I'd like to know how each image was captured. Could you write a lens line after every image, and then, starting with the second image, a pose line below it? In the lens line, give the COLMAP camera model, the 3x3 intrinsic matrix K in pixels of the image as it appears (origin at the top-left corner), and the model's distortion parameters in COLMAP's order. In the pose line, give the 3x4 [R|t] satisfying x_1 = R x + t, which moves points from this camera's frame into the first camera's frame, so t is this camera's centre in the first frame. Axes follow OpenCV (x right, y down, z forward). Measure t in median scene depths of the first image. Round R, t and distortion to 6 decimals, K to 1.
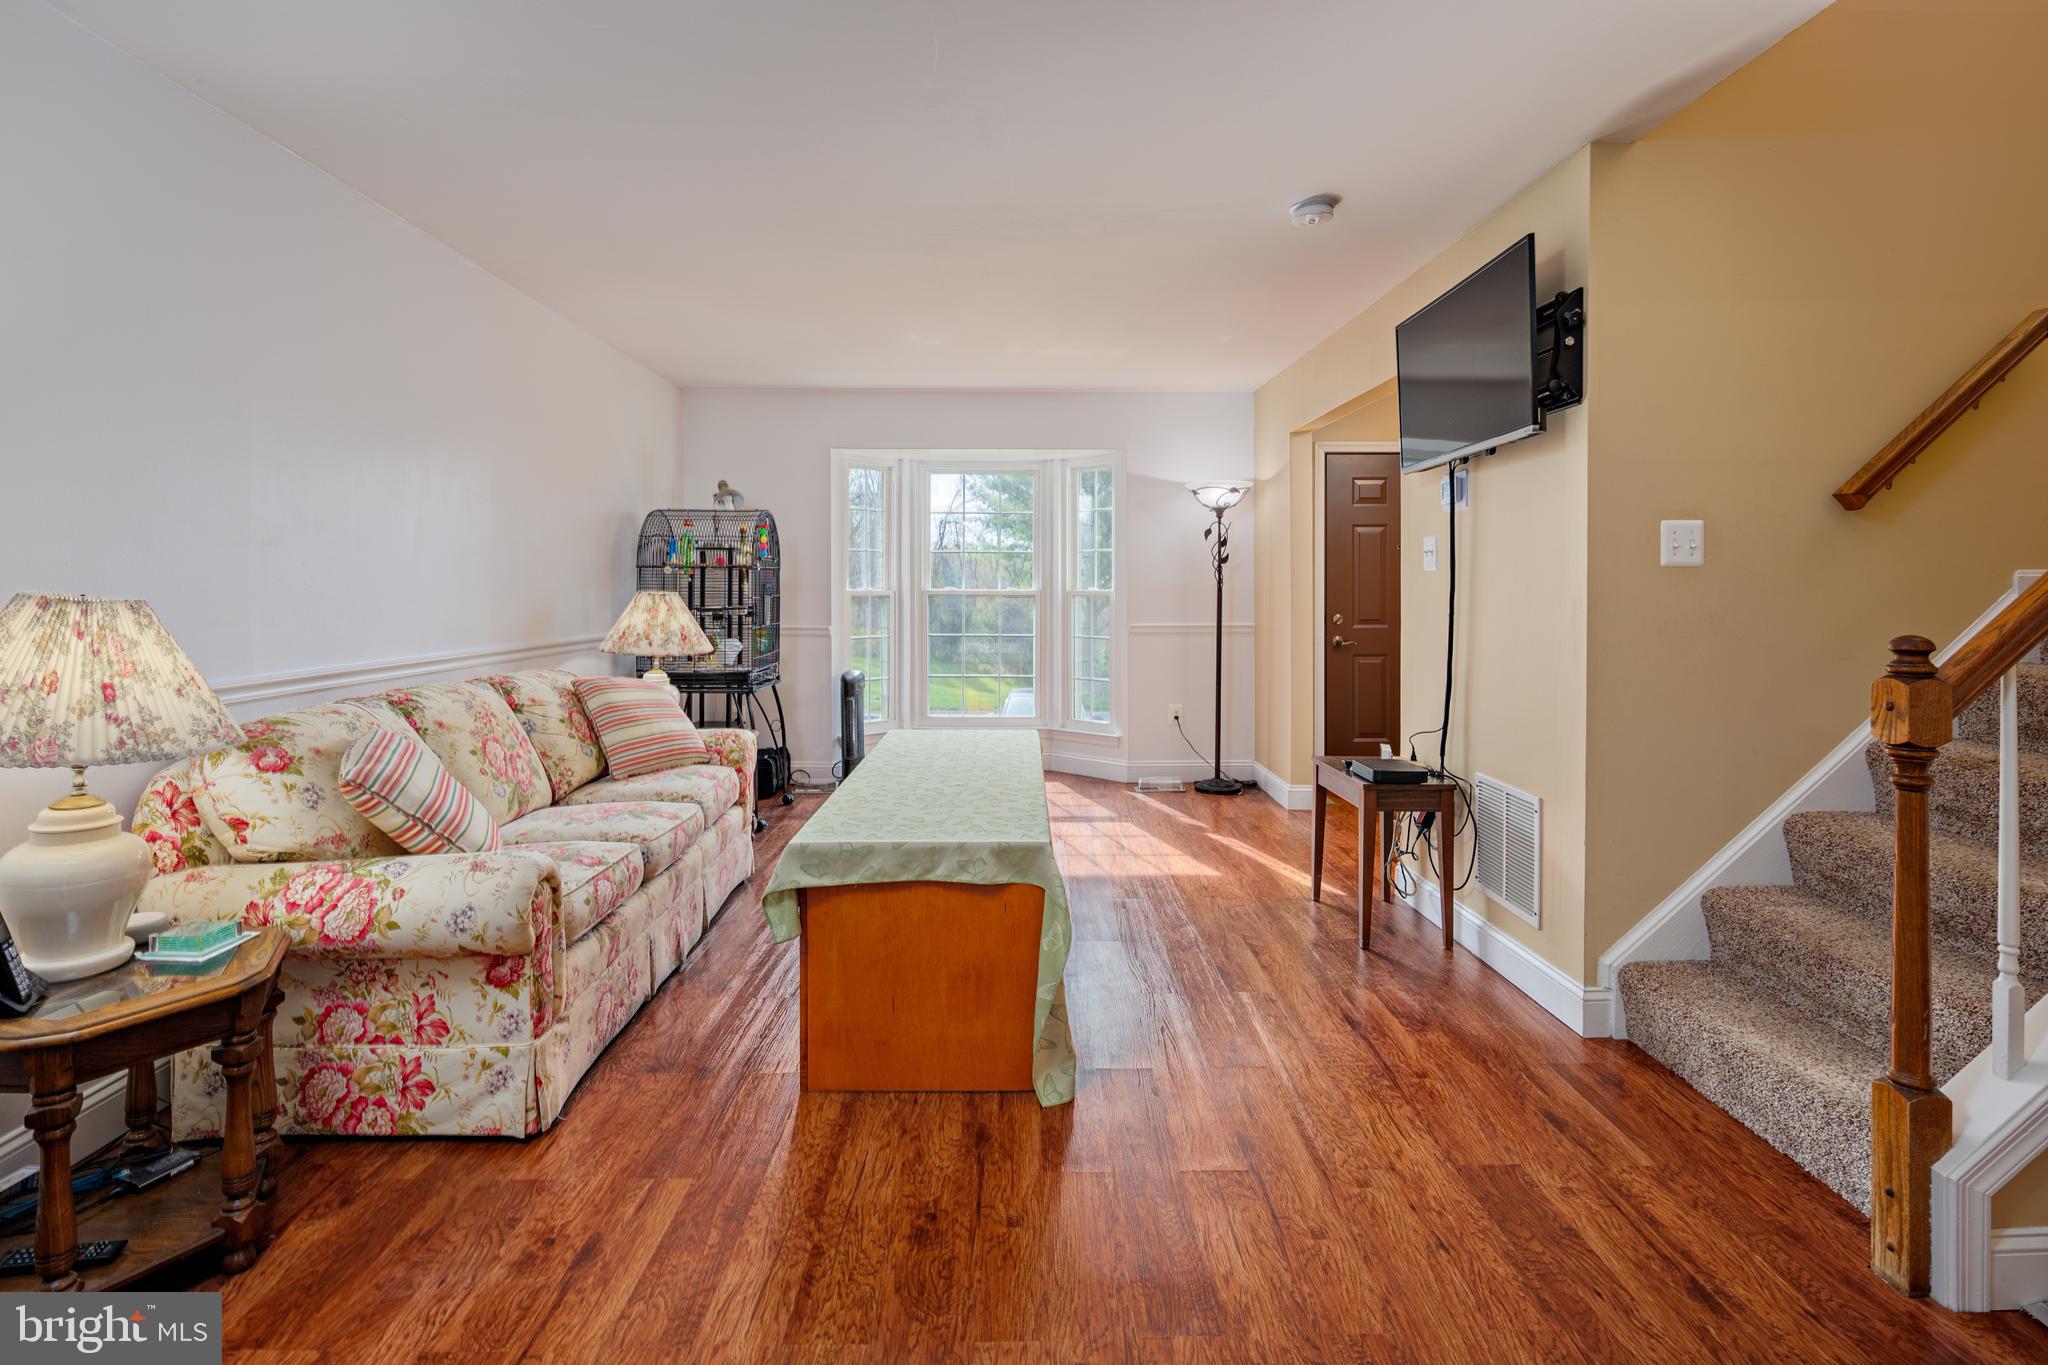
lens RADIAL K [[996.4, 0, 1015.8], [0, 996.4, 590.4], [0, 0, 1]] dist [0.006311, -0.005632]
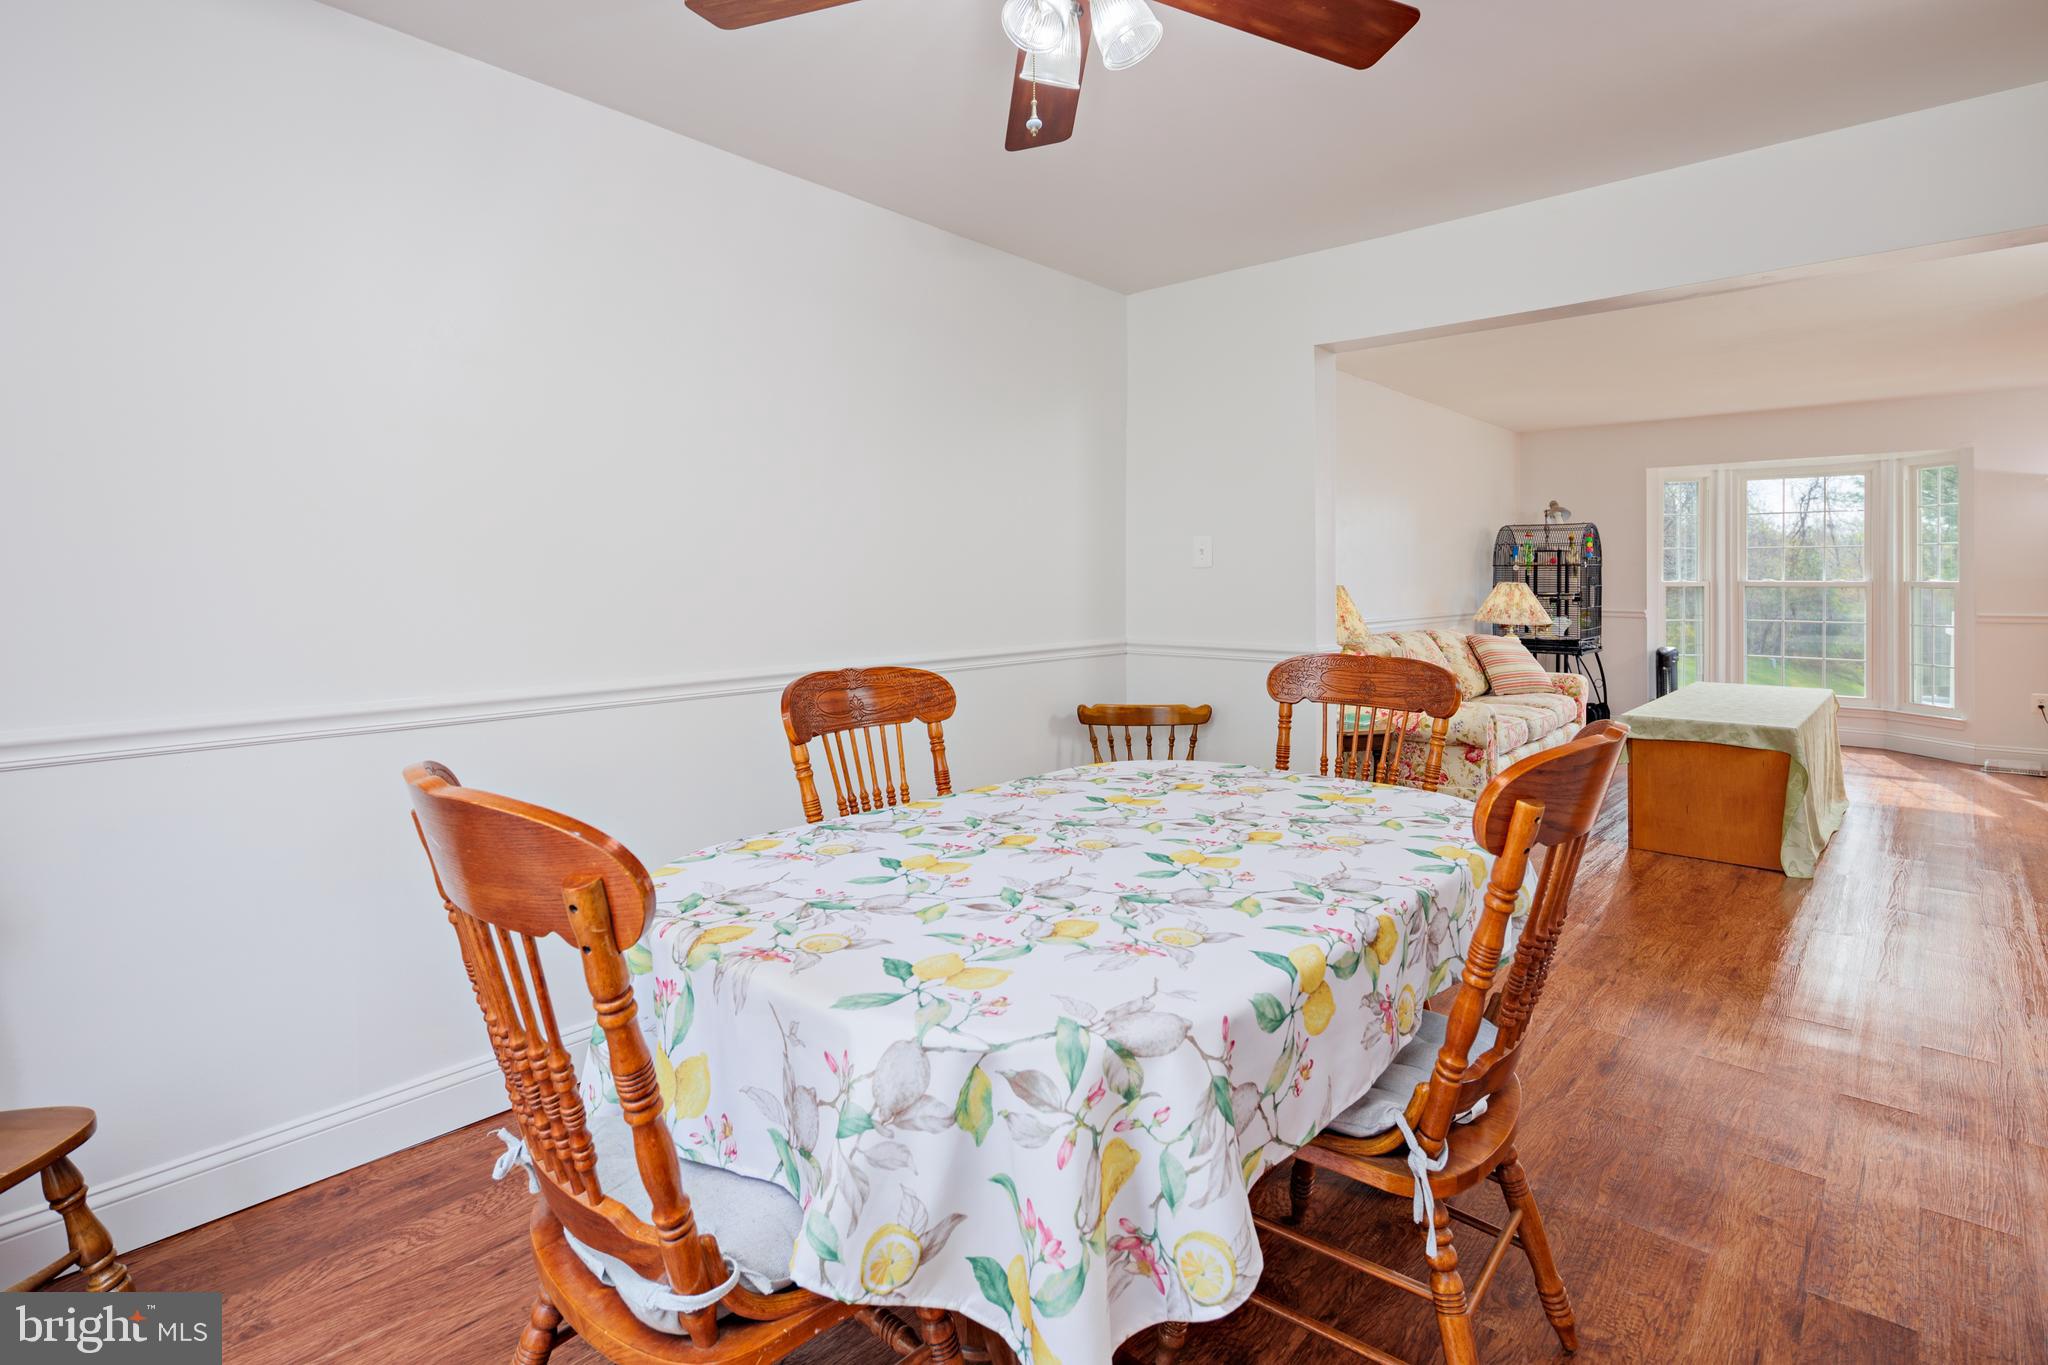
lens RADIAL K [[996.4, 0, 1014.3], [0, 996.4, 586.0], [0, 0, 1]] dist [0.006311, -0.005632]
pose [[0.733952, 0.003143, -0.679194, 0.164813], [-0.000454, 0.999991, 0.004137, 0.000550], [0.679201, -0.002727, 0.733948, -0.909584]]
